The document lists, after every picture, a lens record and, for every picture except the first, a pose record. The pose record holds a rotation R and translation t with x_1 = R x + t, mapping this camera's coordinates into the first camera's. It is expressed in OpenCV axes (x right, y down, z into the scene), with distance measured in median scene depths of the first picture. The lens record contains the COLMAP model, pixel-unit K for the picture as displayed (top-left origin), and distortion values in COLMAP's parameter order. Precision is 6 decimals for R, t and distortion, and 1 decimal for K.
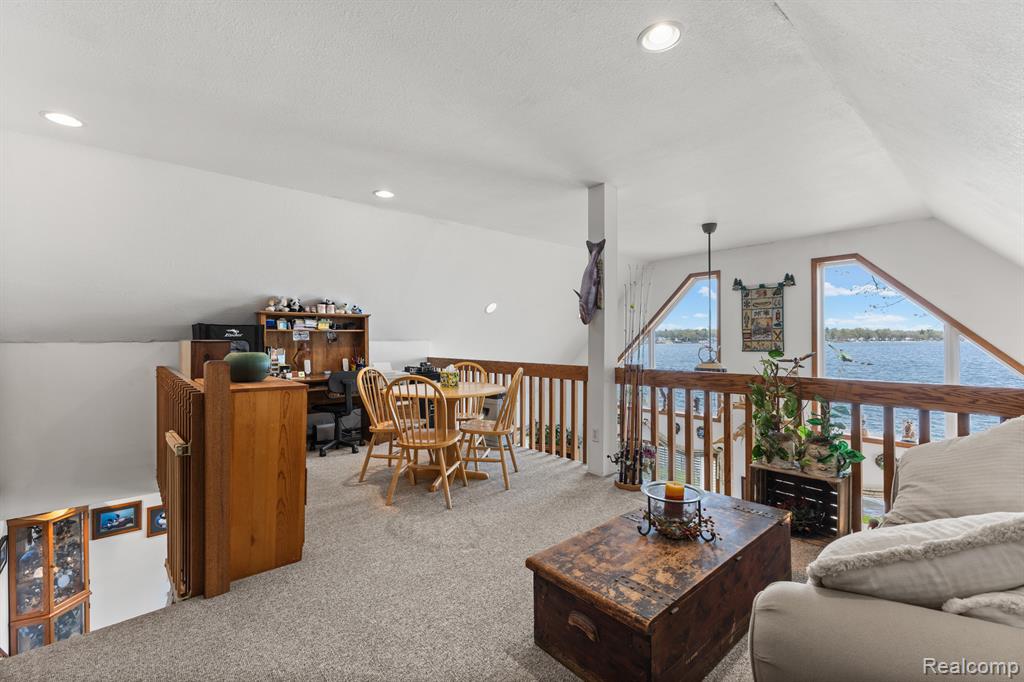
lens RADIAL K [[439.8, 0, 514.0], [0, 439.8, 341.0], [0, 0, 1]] dist [0.011722, -0.004416]
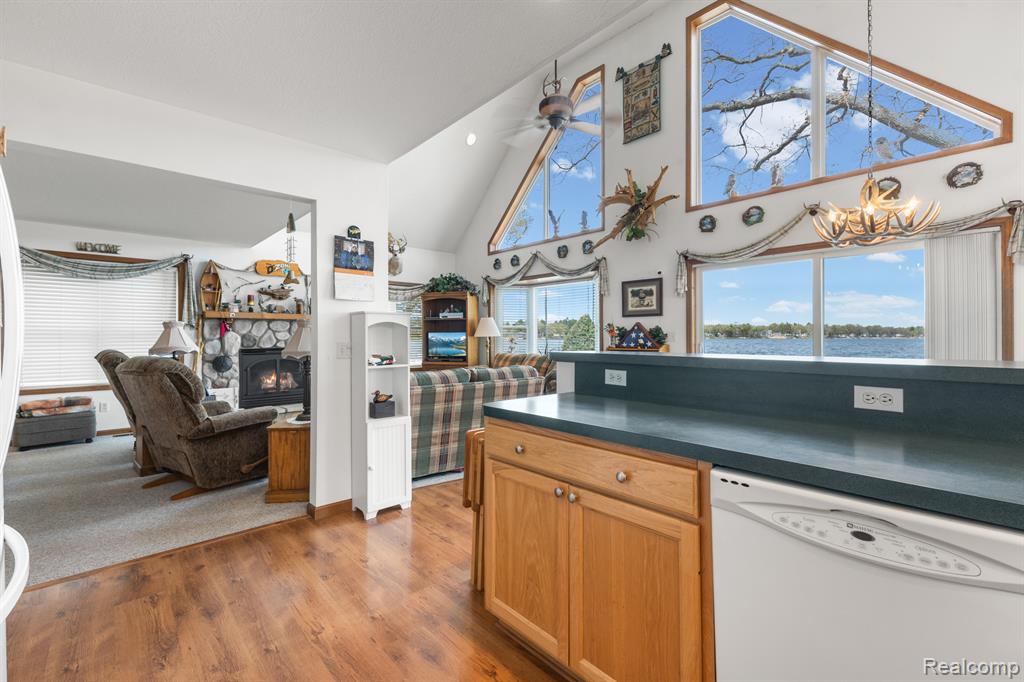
lens RADIAL K [[439.8, 0, 508.9], [0, 439.8, 332.9], [0, 0, 1]] dist [0.011722, -0.004416]
pose [[0.999981, 0.001967, 0.005823, 0.287670], [-0.001924, 0.999972, -0.007293, 0.436791], [-0.005837, 0.007282, 0.999956, 0.095622]]
